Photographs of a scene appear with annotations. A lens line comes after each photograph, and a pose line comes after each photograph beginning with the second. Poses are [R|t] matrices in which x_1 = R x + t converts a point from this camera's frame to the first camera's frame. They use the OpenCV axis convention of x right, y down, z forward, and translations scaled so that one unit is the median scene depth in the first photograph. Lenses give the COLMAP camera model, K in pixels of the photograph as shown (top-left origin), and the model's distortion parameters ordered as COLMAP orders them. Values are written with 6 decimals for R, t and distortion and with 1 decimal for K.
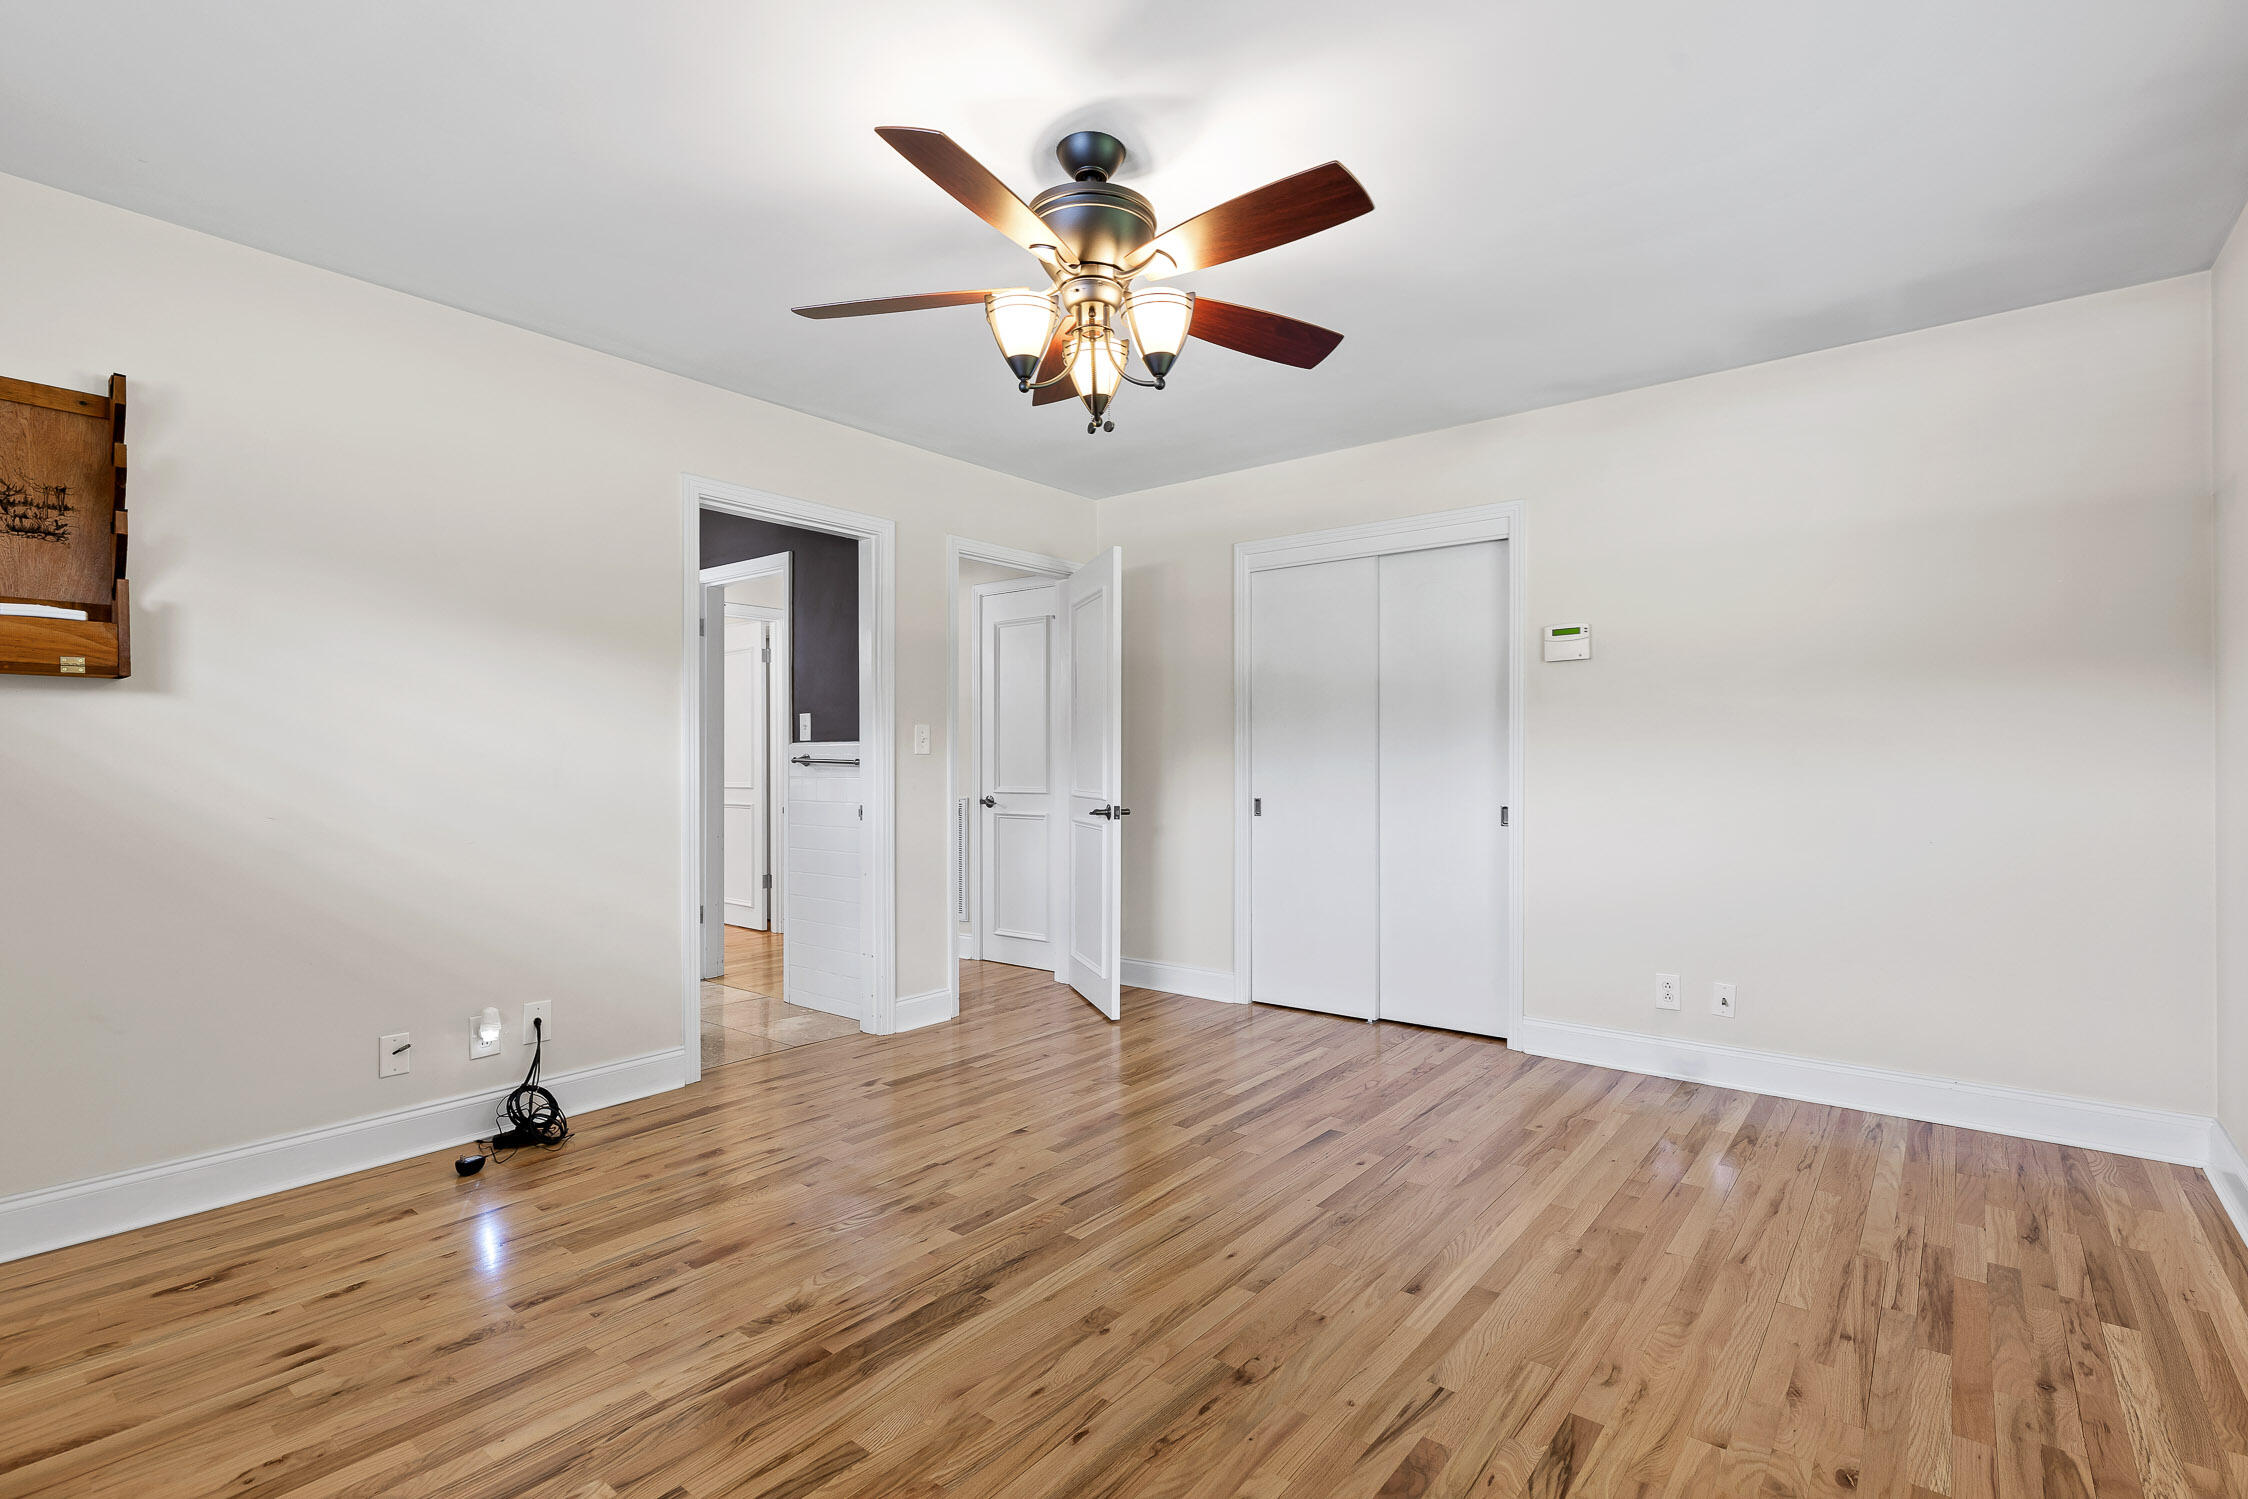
lens RADIAL K [[1036.2, 0, 1124.7], [0, 1036.2, 758.0], [0, 0, 1]] dist [0.003504, -0.001208]
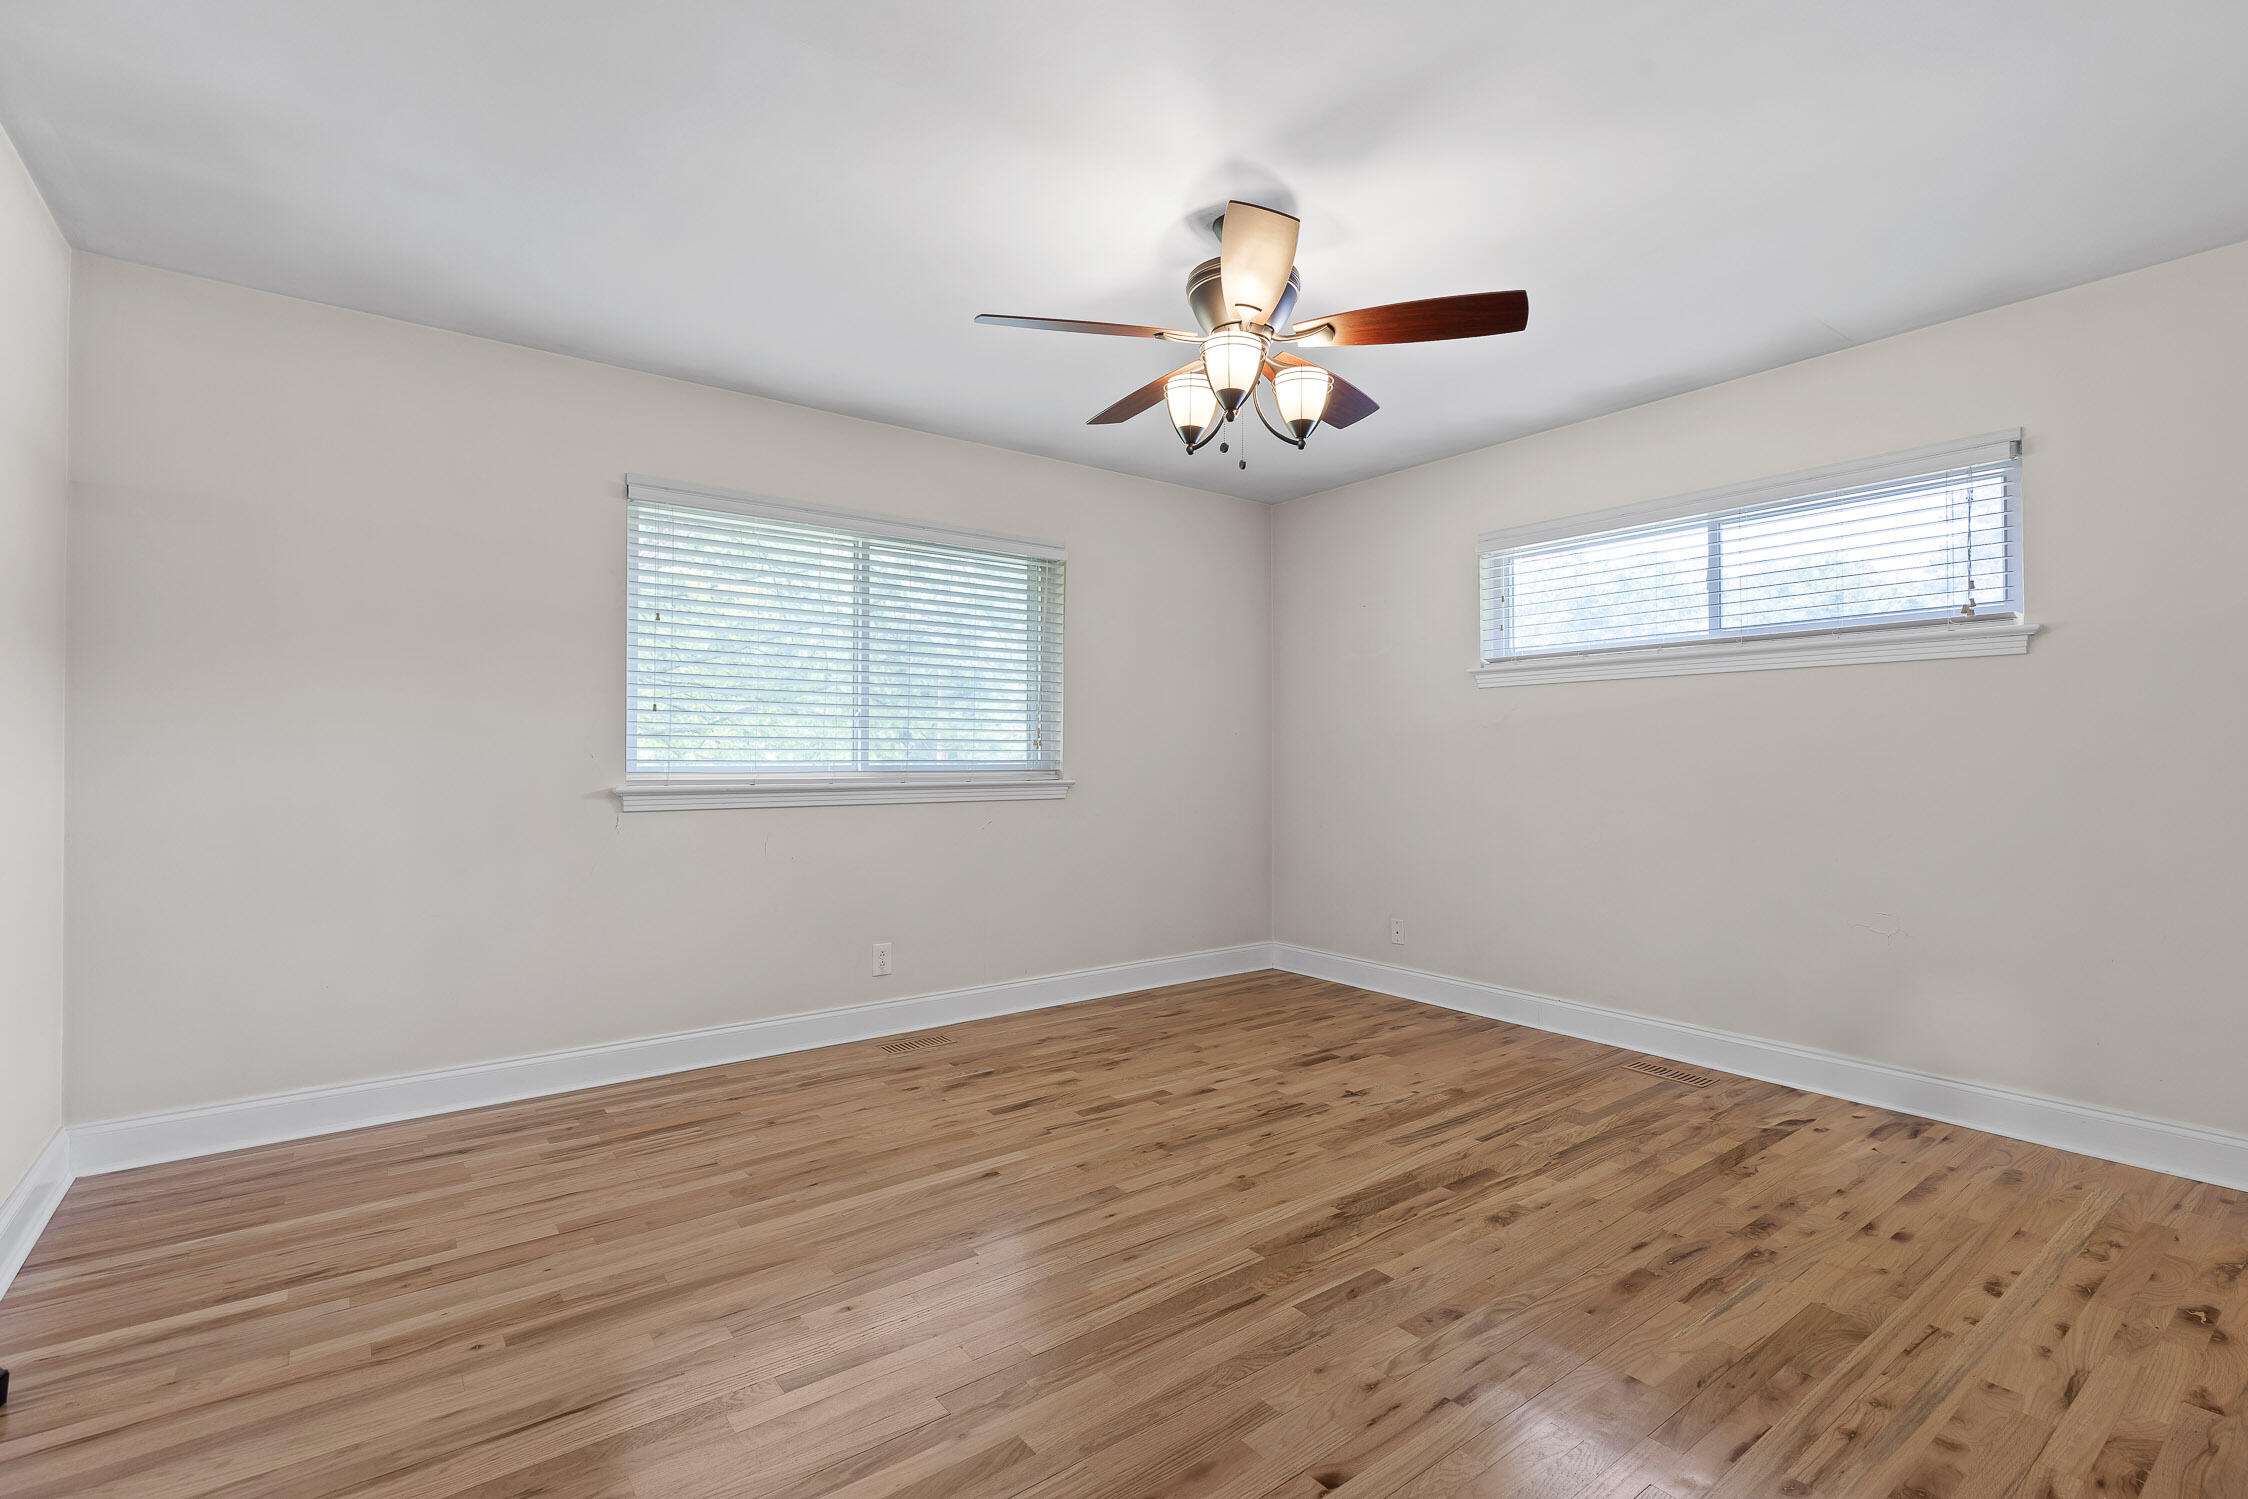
lens RADIAL K [[1036.2, 0, 1123.2], [0, 1036.2, 751.1], [0, 0, 1]] dist [0.003504, -0.001208]
pose [[-0.971857, 0.000759, 0.235572, -0.173324], [-0.000857, 0.999977, -0.006757, 0.004253], [-0.235572, -0.006769, -0.971833, 2.167098]]
